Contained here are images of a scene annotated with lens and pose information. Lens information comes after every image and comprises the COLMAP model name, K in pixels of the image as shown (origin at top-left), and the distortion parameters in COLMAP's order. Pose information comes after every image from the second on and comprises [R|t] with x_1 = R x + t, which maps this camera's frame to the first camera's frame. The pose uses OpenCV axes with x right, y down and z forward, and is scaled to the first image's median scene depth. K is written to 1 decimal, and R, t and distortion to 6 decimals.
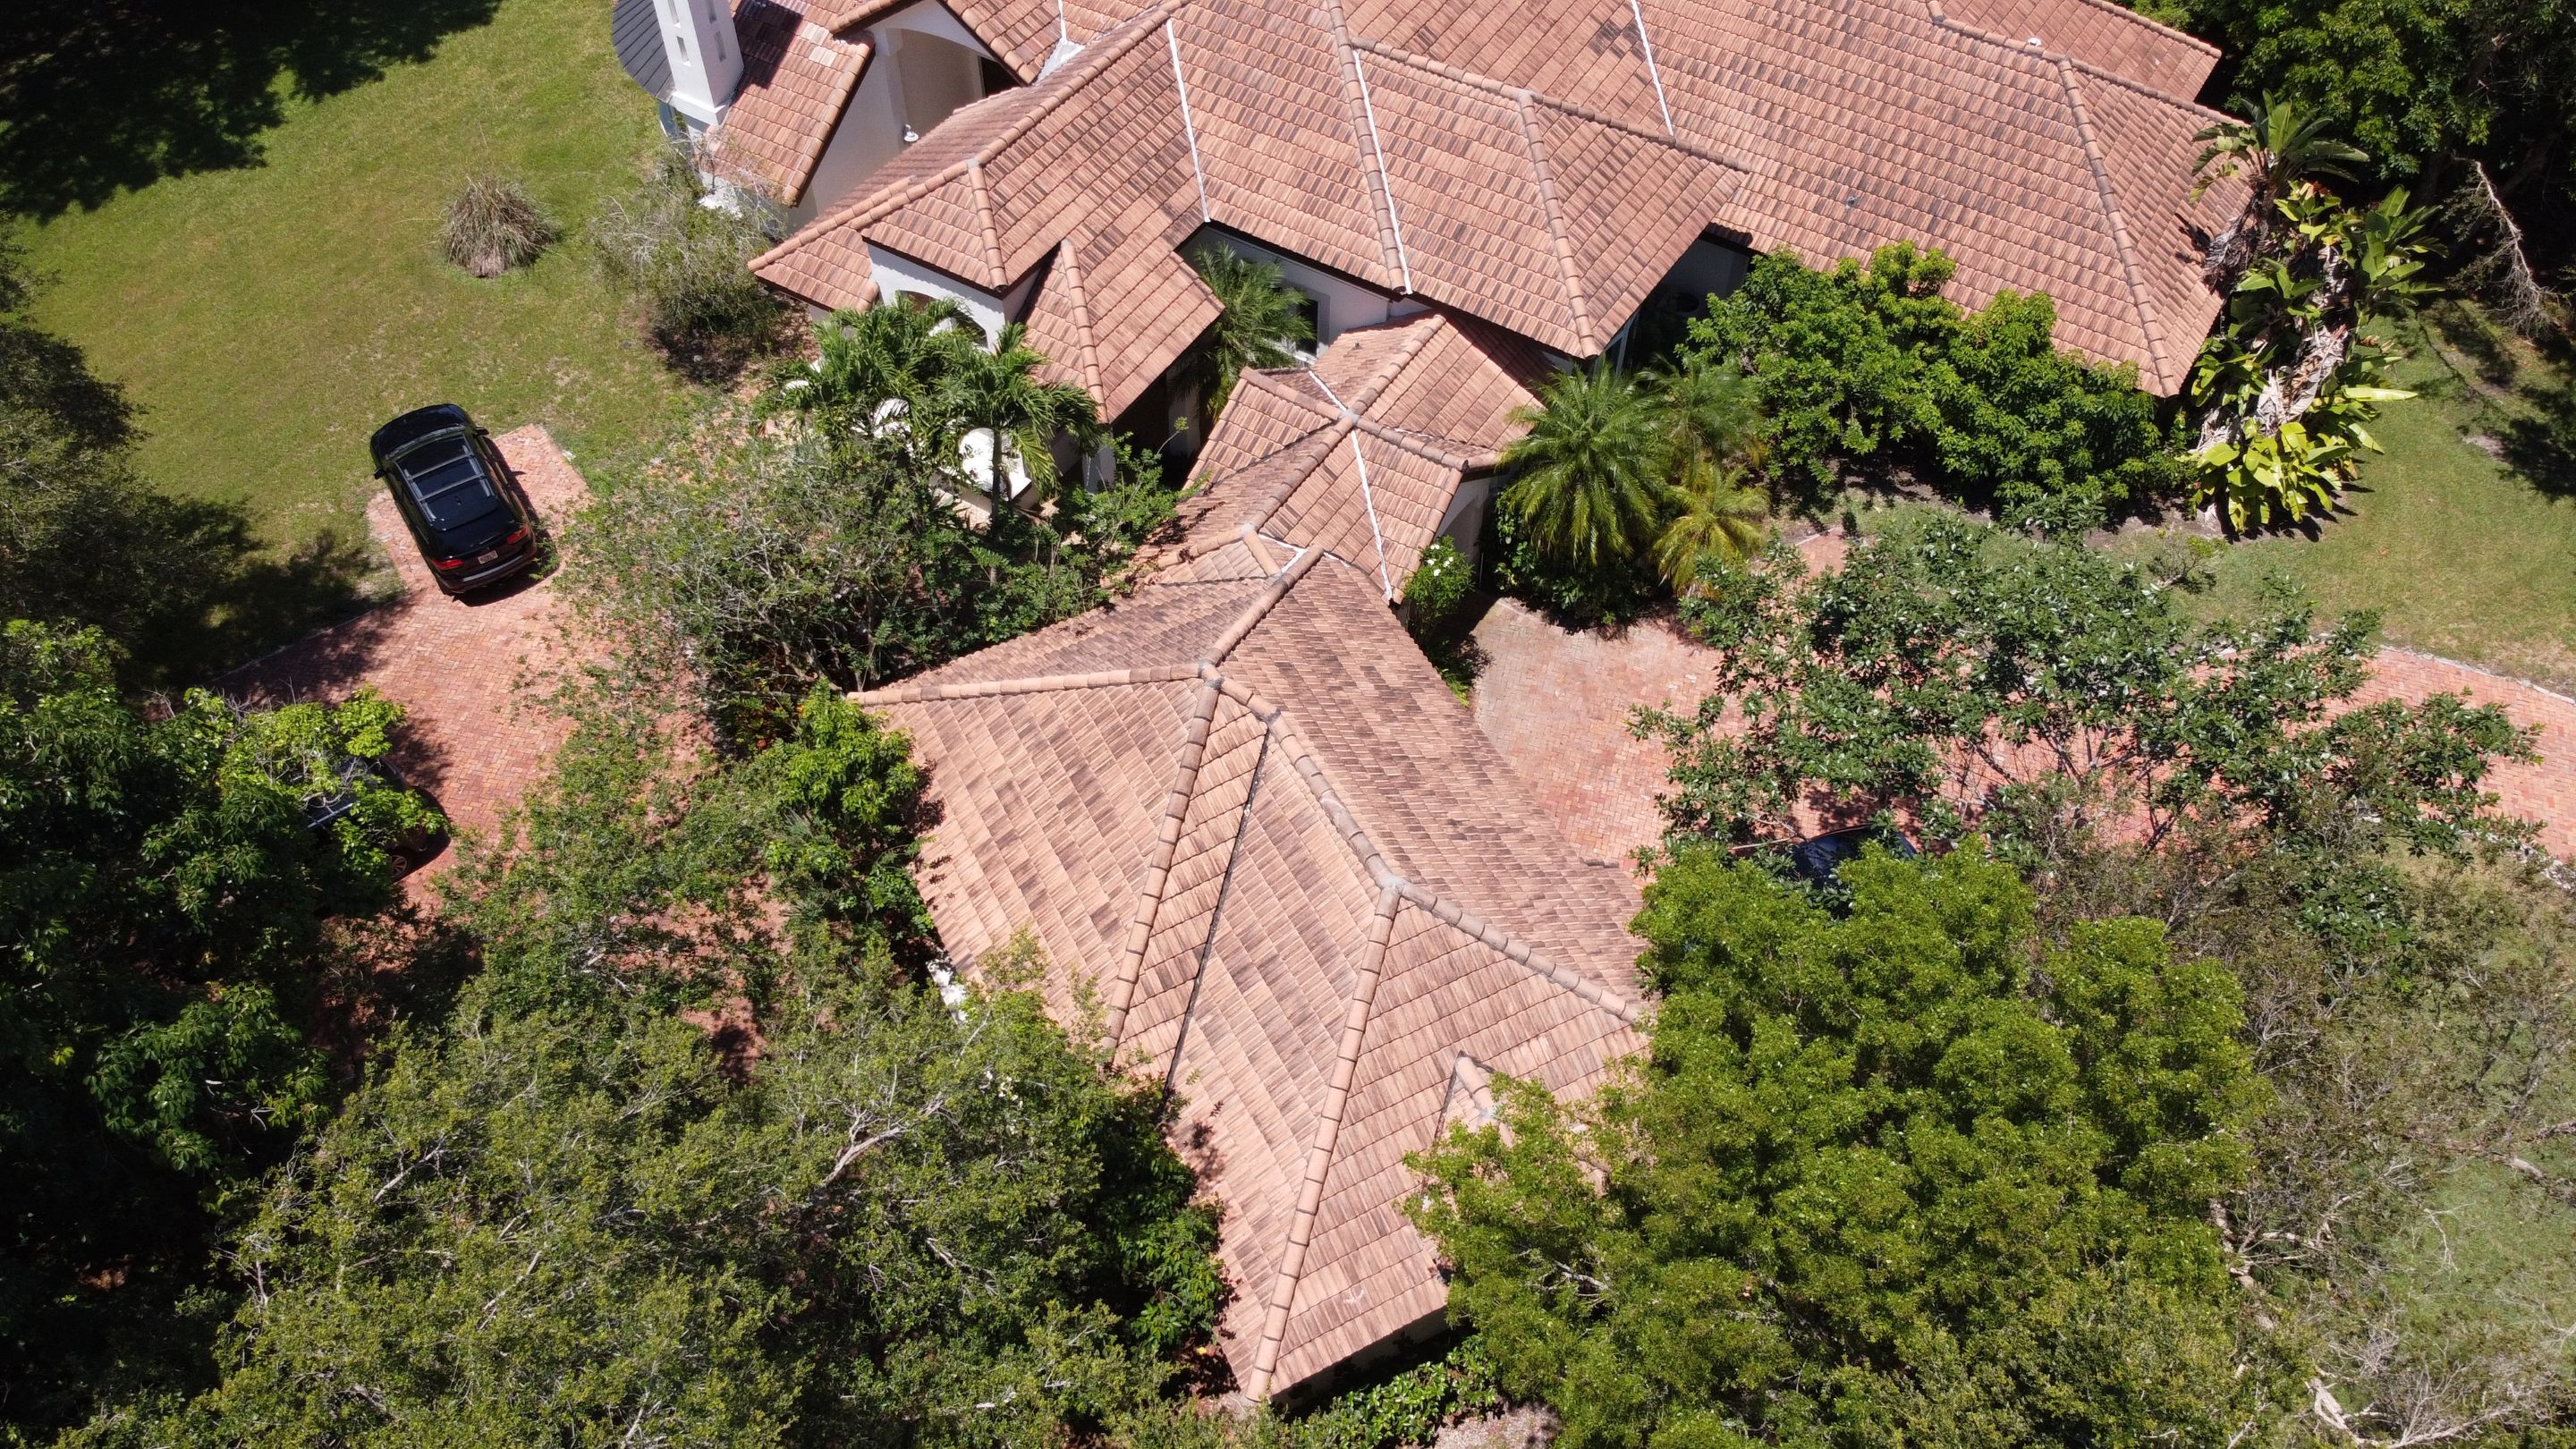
lens RADIAL K [[1946.1, 0, 1294.1], [0, 1946.1, 713.0], [0, 0, 1]] dist [0.010265, -0.015309]
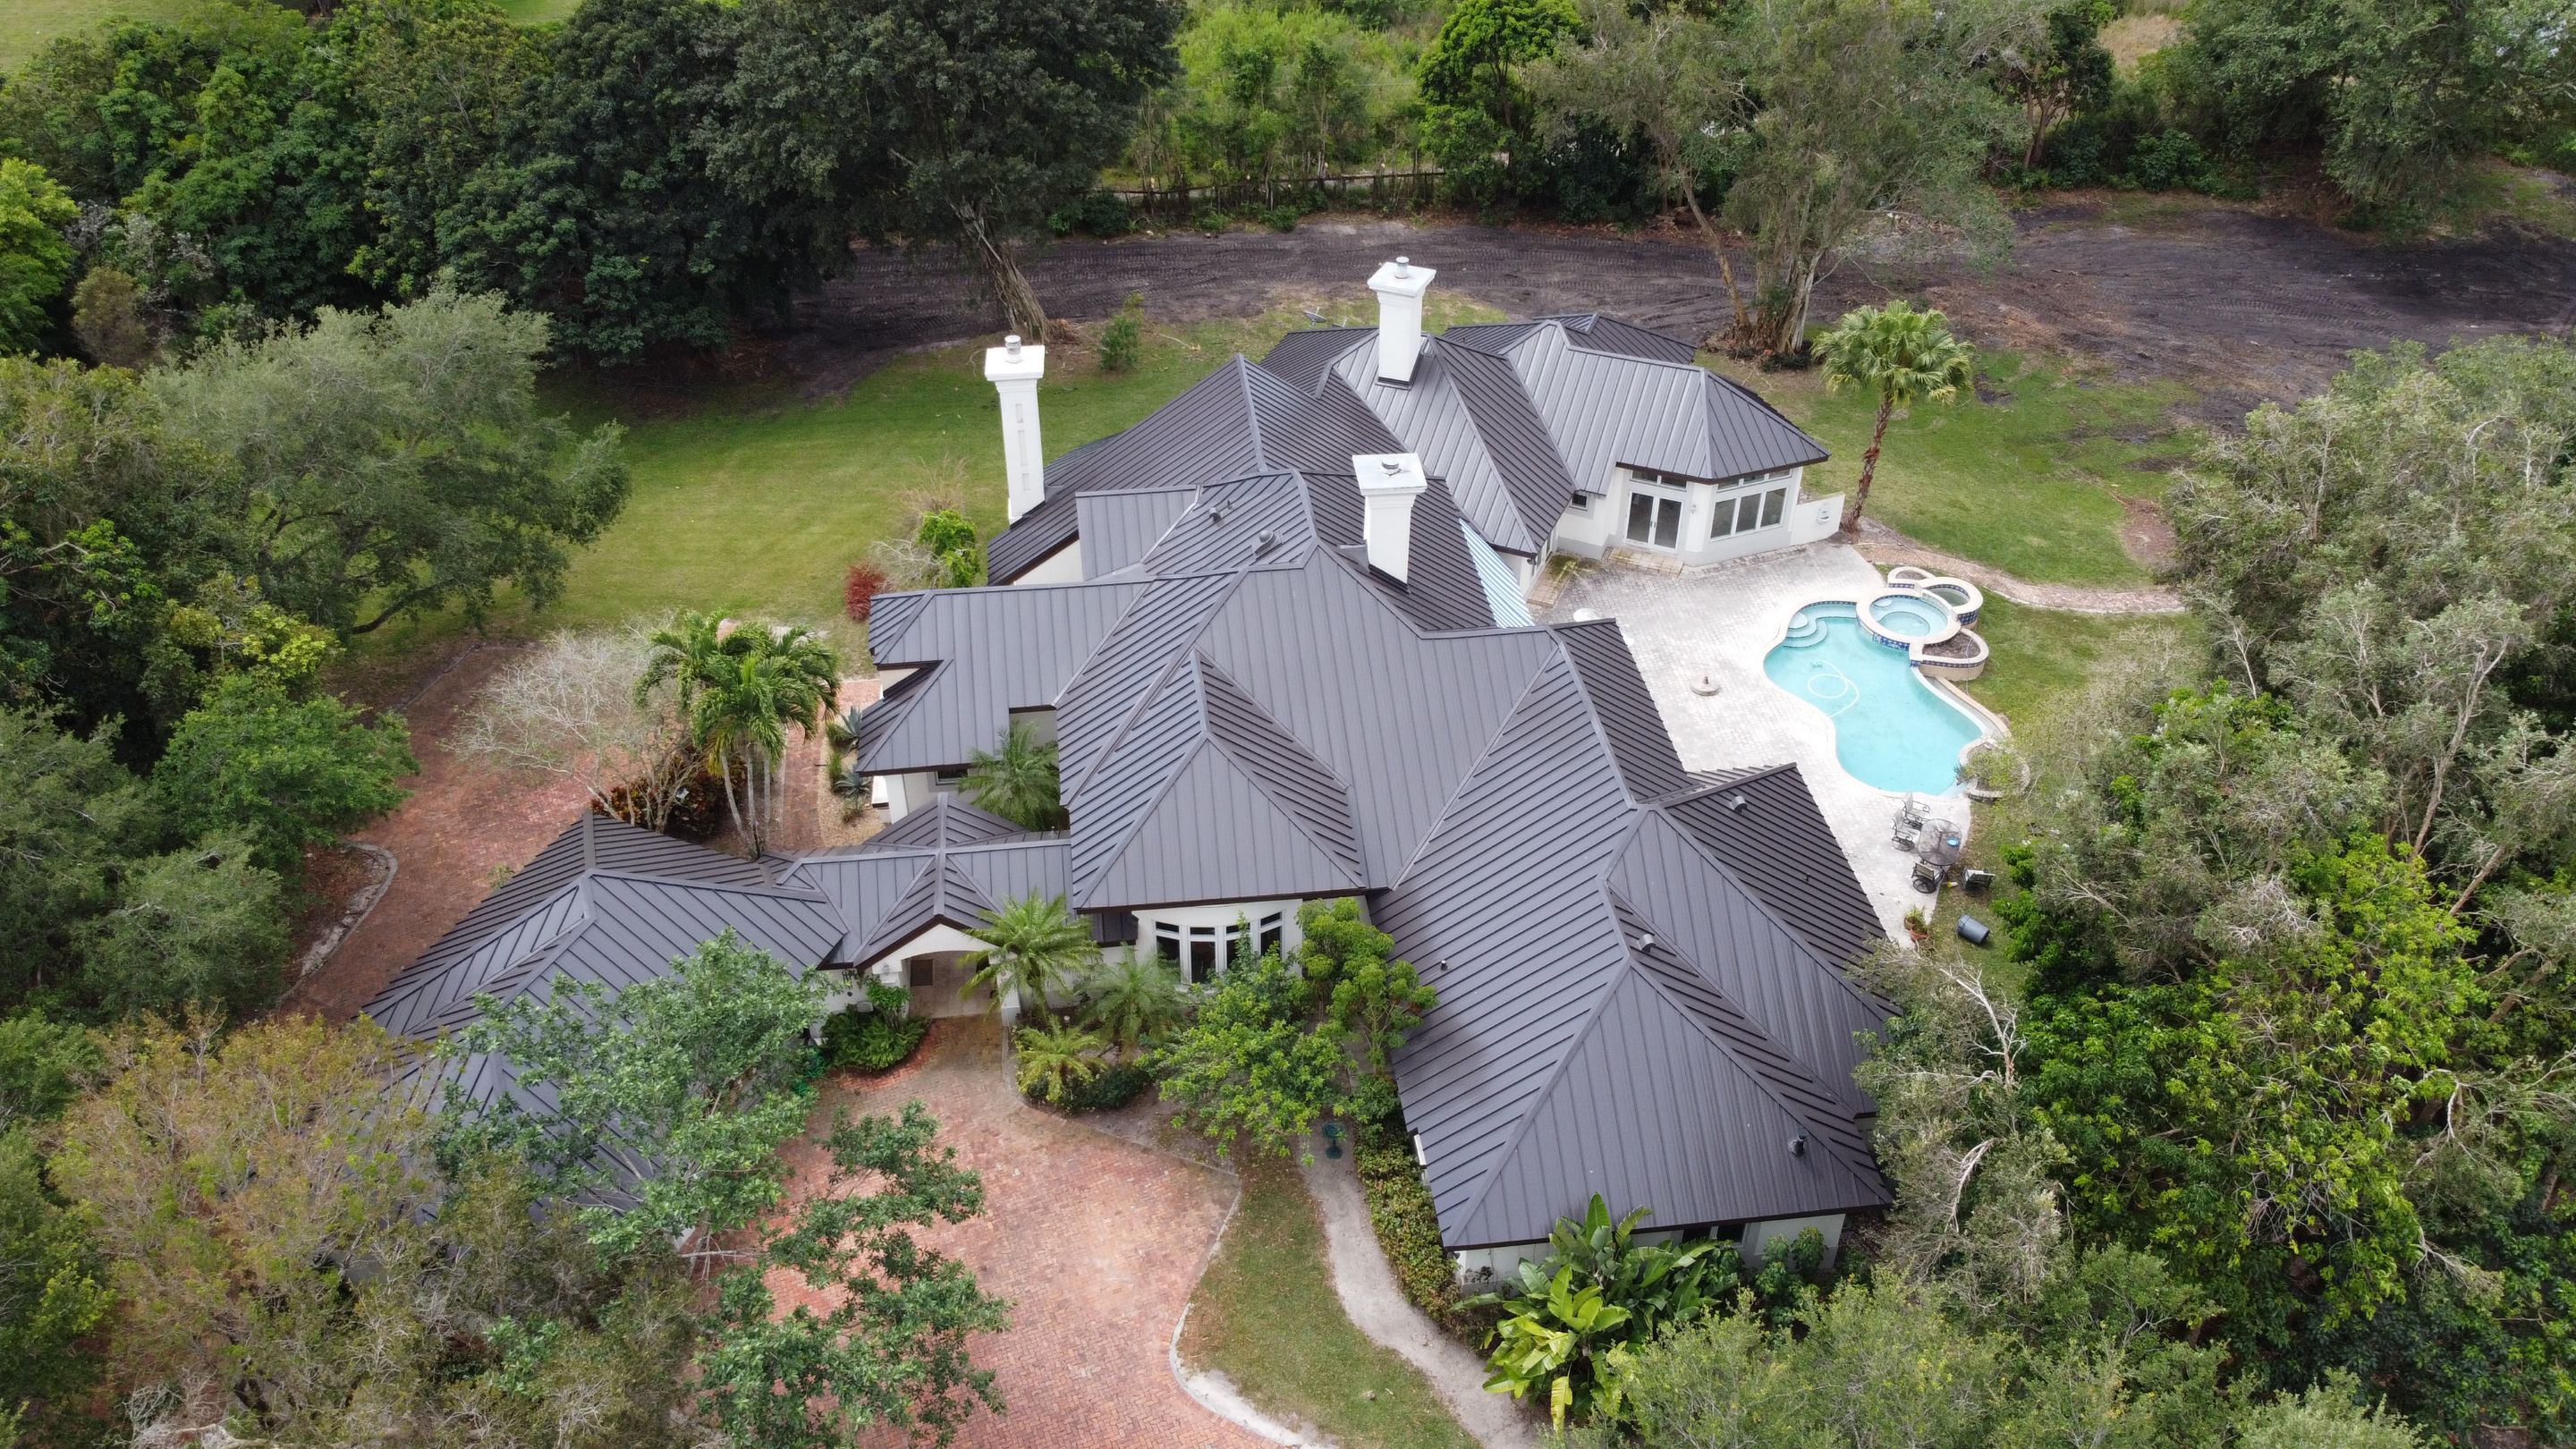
lens RADIAL K [[1946.1, 0, 1288.3], [0, 1946.1, 713.6], [0, 0, 1]] dist [0.010265, -0.015309]
pose [[0.627136, 0.458280, -0.629826, 0.928522], [-0.596946, 0.802210, -0.010685, -0.331758], [0.500355, 0.382673, 0.776663, 0.009651]]
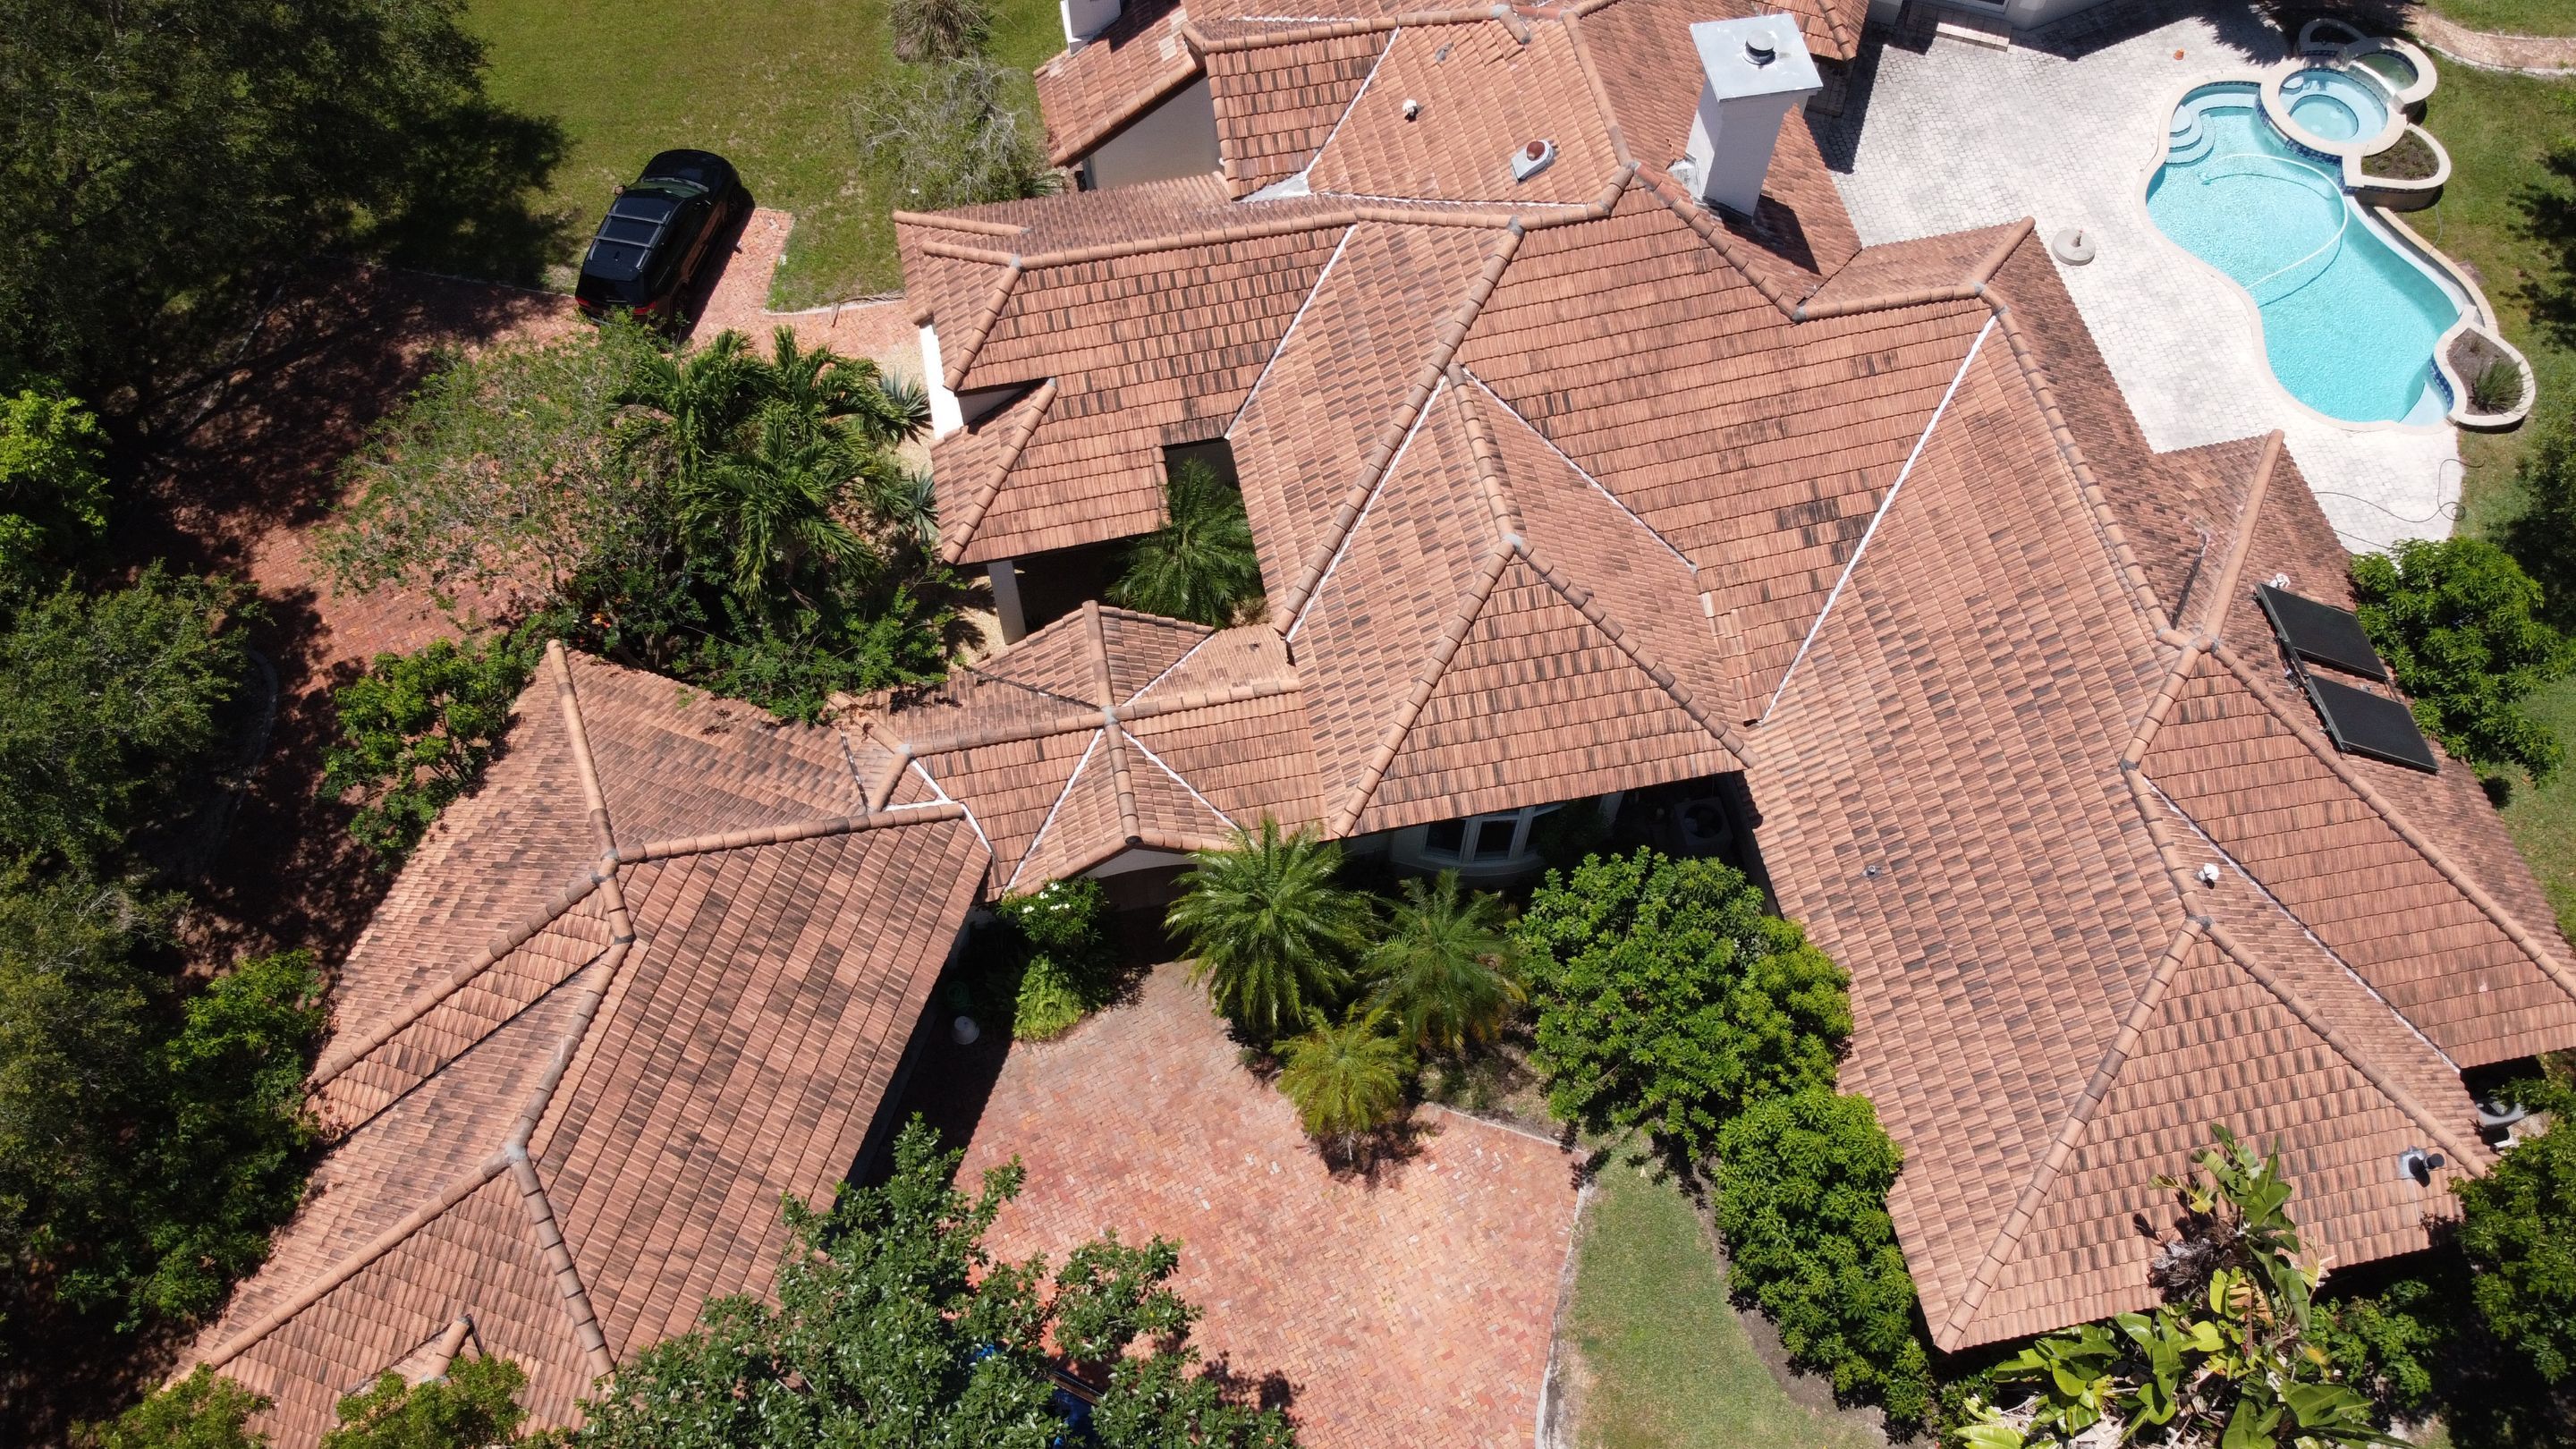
lens RADIAL K [[1946.1, 0, 1294.6], [0, 1946.1, 708.8], [0, 0, 1]] dist [0.010265, -0.015309]
pose [[0.688399, 0.627280, -0.364181, 0.391749], [-0.560549, 0.778727, 0.281725, -0.428068], [0.460318, 0.010202, 0.887696, 0.195155]]
